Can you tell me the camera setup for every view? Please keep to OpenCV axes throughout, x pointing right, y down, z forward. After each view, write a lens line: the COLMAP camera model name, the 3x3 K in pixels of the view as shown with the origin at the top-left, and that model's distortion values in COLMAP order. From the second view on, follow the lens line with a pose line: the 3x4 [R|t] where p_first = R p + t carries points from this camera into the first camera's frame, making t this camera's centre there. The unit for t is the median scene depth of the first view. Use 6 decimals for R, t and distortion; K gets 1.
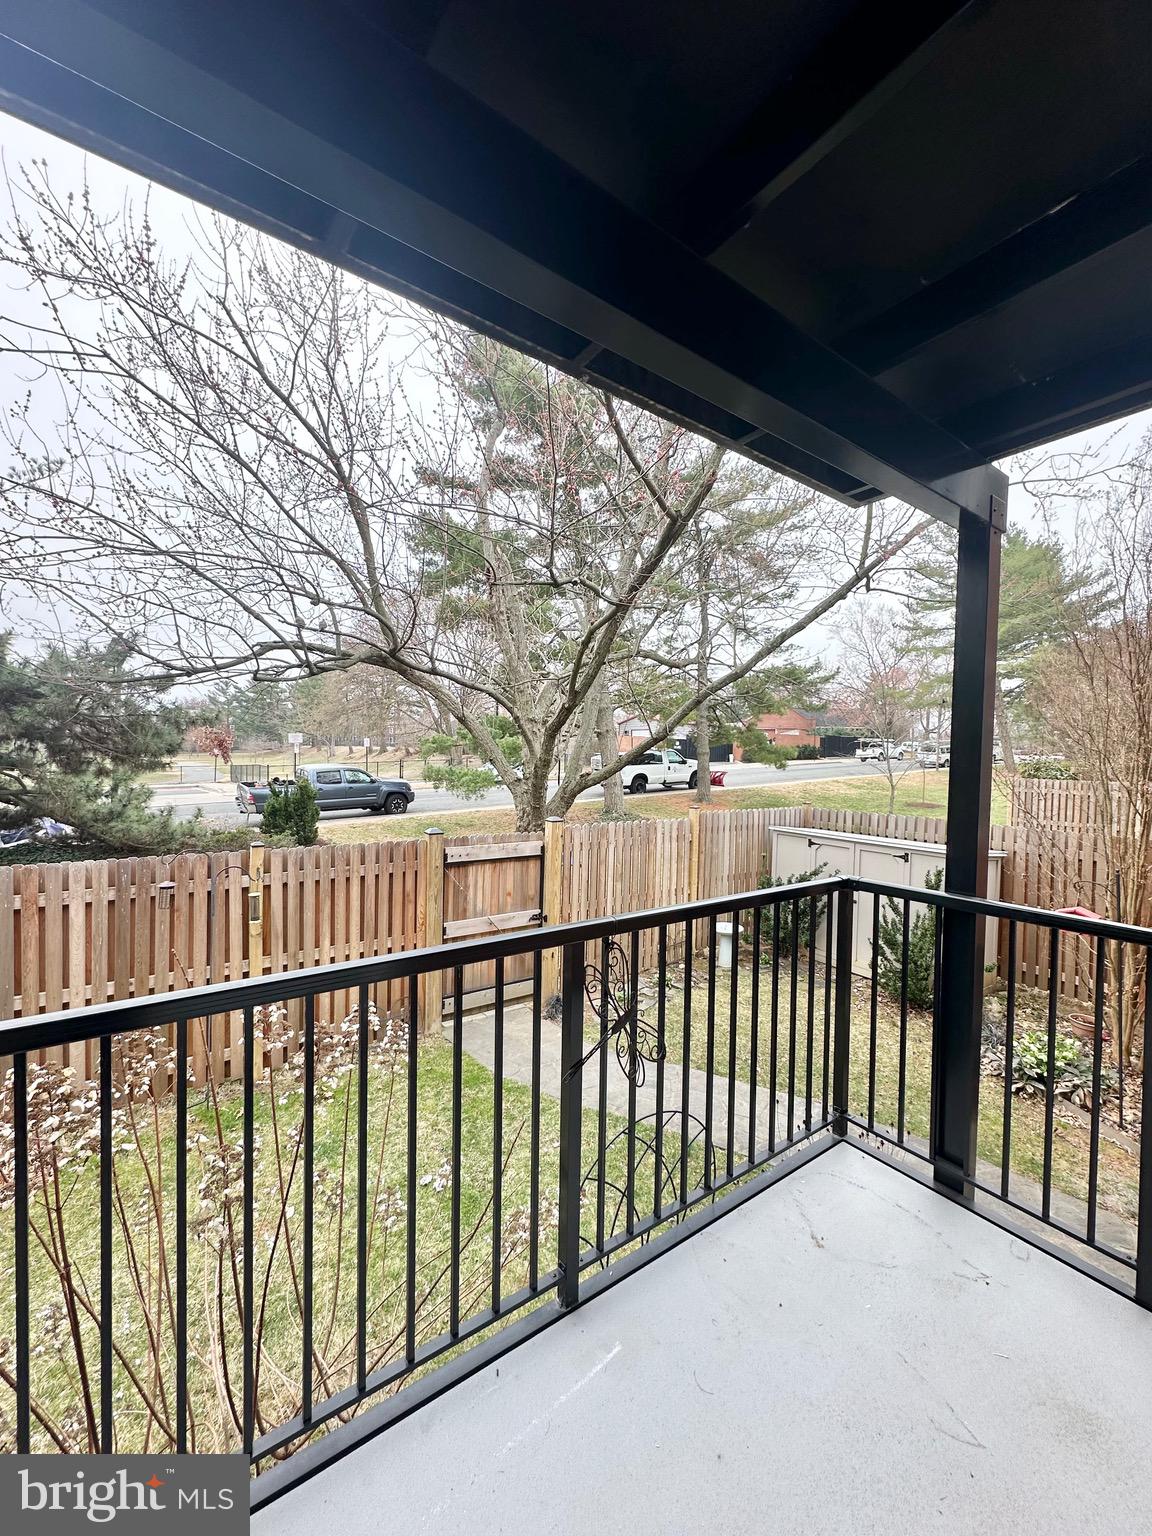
lens RADIAL K [[610.8, 0, 577.4], [0, 610.8, 765.2], [0, 0, 1]] dist [-0.002220, -0.000163]
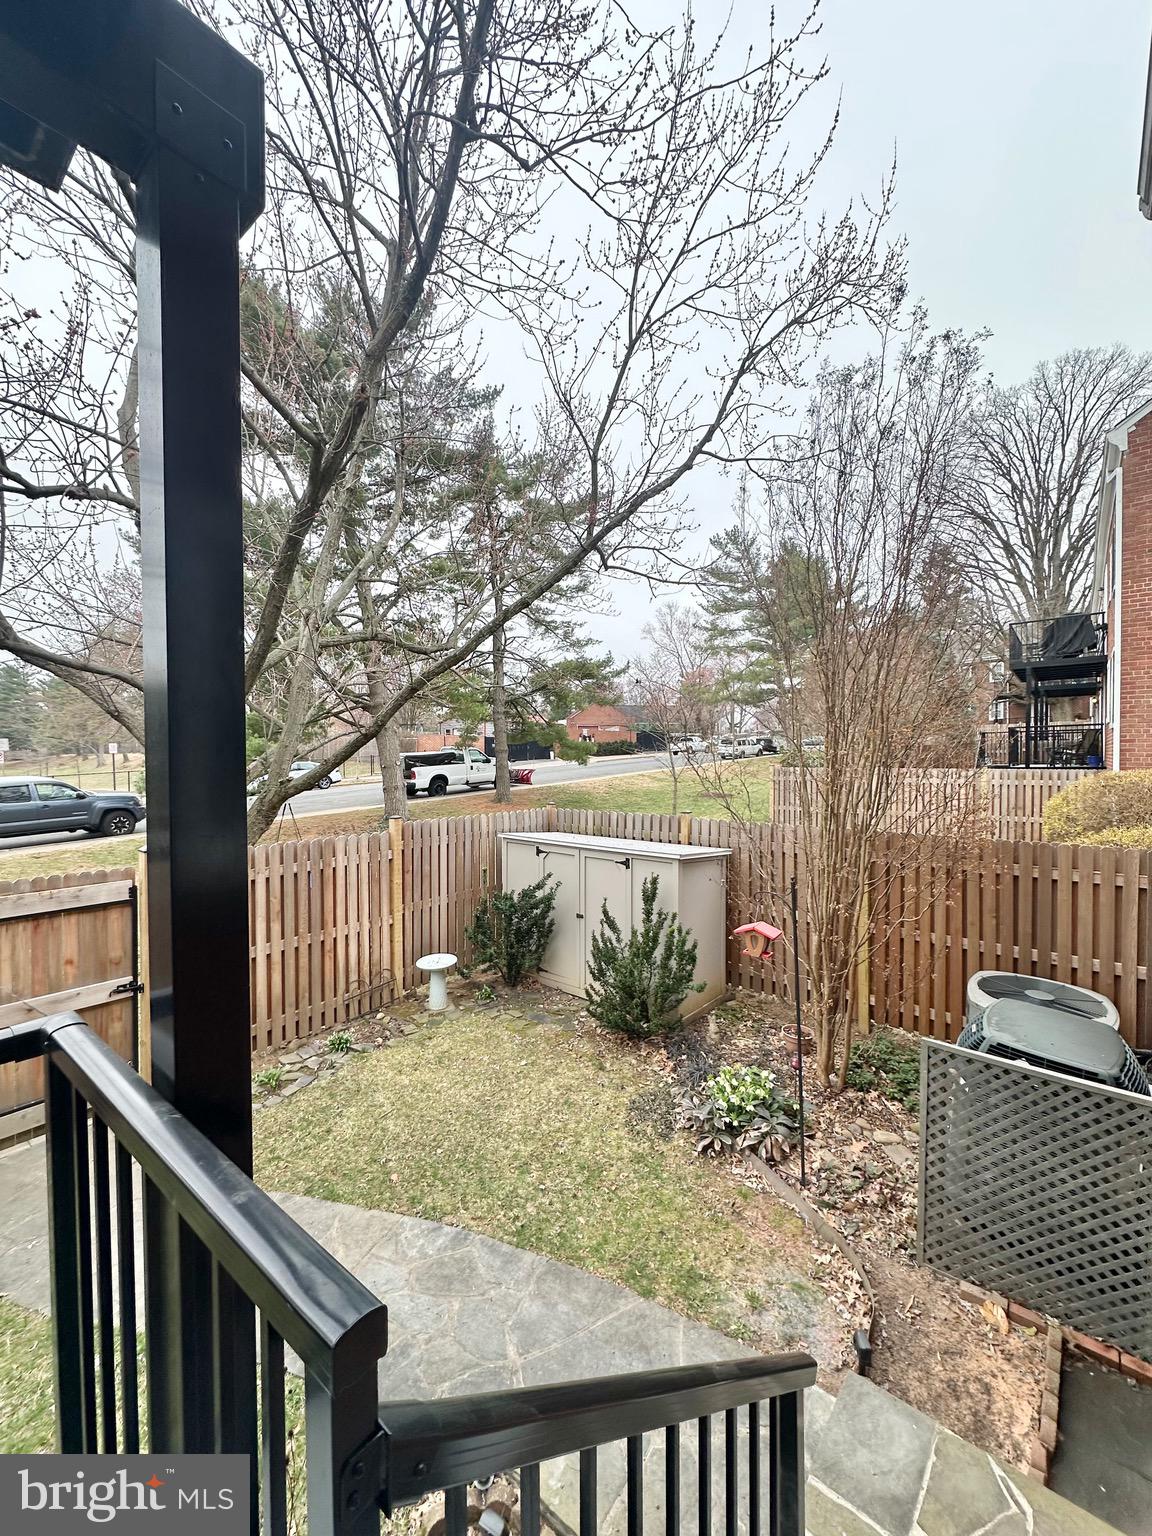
lens RADIAL K [[610.8, 0, 577.5], [0, 610.8, 765.4], [0, 0, 1]] dist [-0.002220, -0.000163]
pose [[0.965611, -0.032184, 0.257990, 0.082806], [0.031701, 0.999479, 0.006032, 0.000951], [-0.258050, 0.002354, 0.966129, 0.056493]]
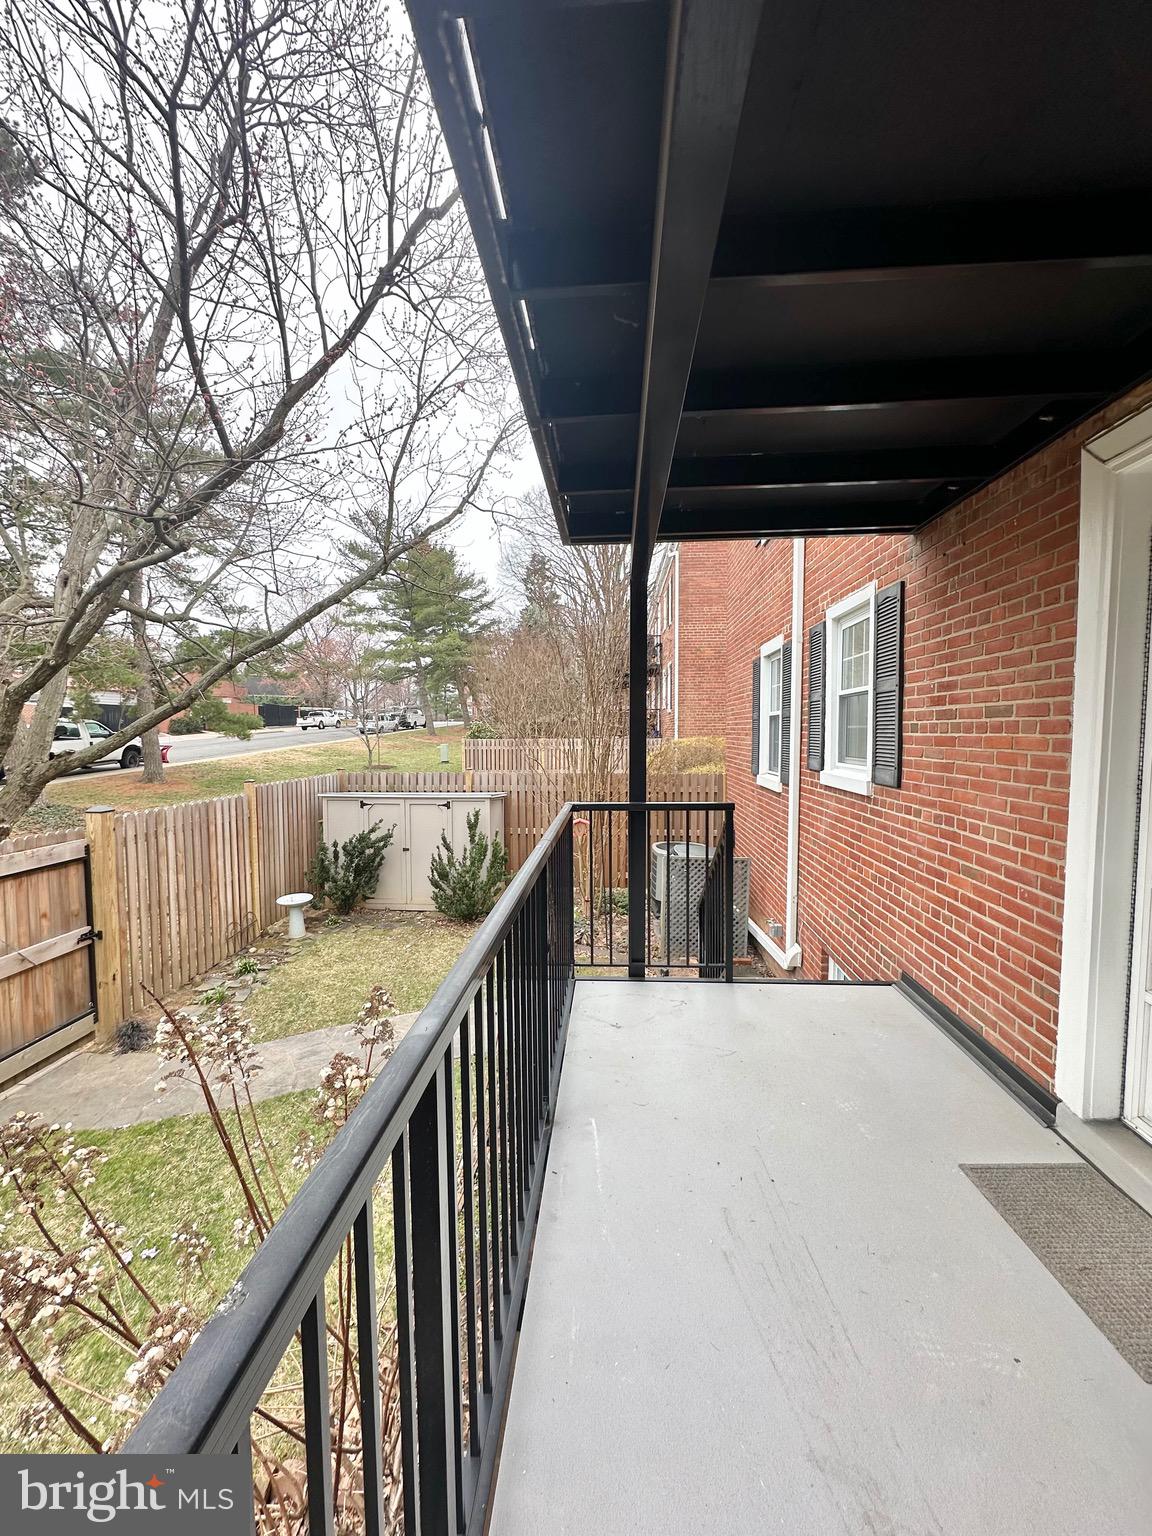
lens RADIAL K [[610.8, 0, 577.6], [0, 610.8, 765.6], [0, 0, 1]] dist [-0.002220, -0.000163]
pose [[0.634183, -0.070866, 0.769929, -0.078864], [0.031083, 0.997323, 0.066193, -0.000295], [-0.772558, -0.018047, 0.634687, 0.007591]]
